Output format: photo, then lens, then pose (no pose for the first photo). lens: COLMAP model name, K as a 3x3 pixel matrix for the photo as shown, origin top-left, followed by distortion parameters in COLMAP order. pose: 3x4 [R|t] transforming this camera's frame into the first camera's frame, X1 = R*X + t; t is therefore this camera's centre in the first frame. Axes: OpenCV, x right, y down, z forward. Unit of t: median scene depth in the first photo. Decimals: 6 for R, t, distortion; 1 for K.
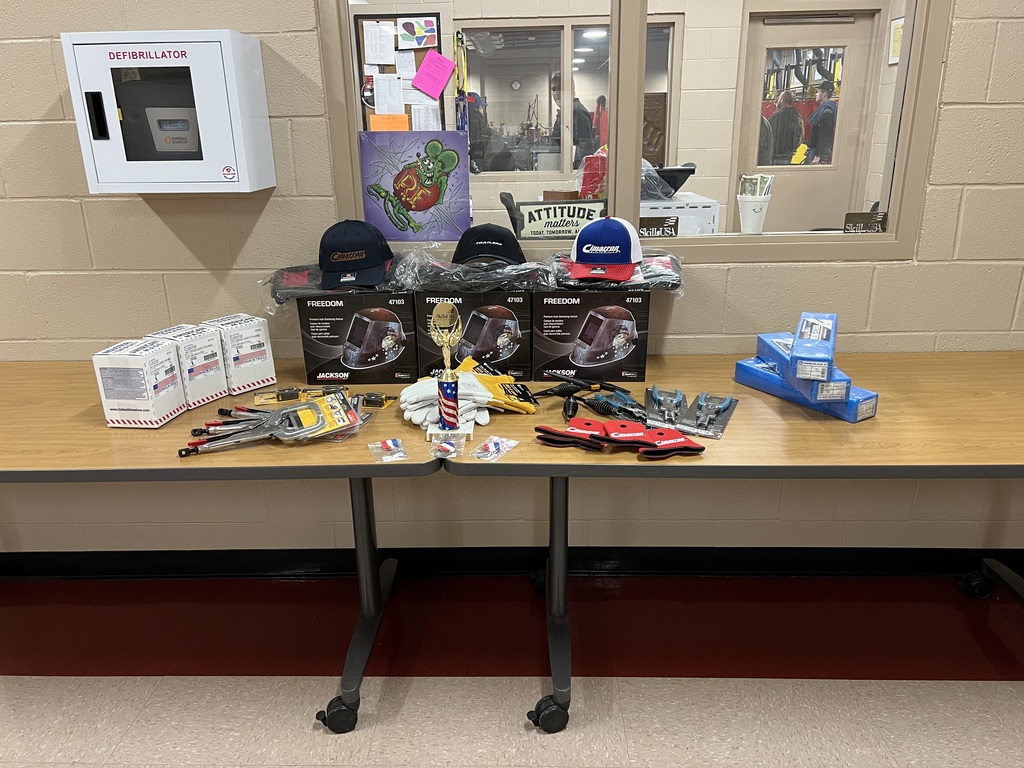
lens RADIAL K [[805.1, 0, 510.5], [0, 805.1, 392.2], [0, 0, 1]] dist [0.060801, -0.066404]
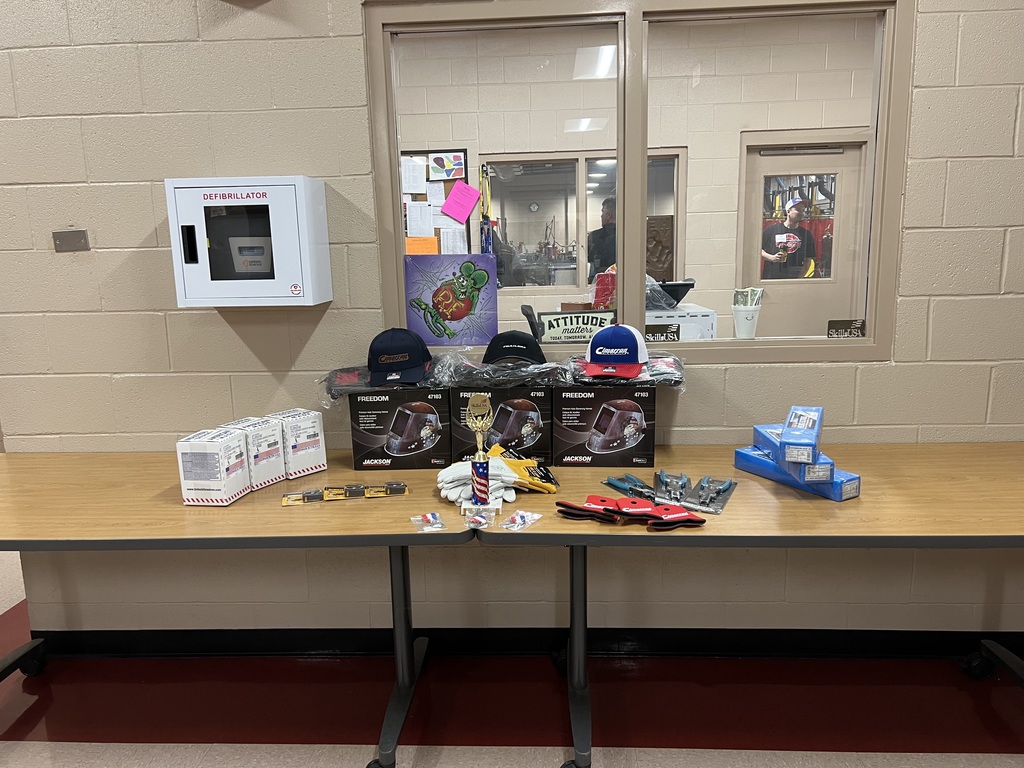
lens RADIAL K [[790.7, 0, 506.0], [0, 790.7, 383.4], [0, 0, 1]] dist [0.064941, -0.042950]
pose [[0.999559, -0.002278, -0.029608, -0.005601], [-0.001992, 0.989664, -0.143392, 0.030394], [0.029629, 0.143388, 0.989223, -0.115147]]
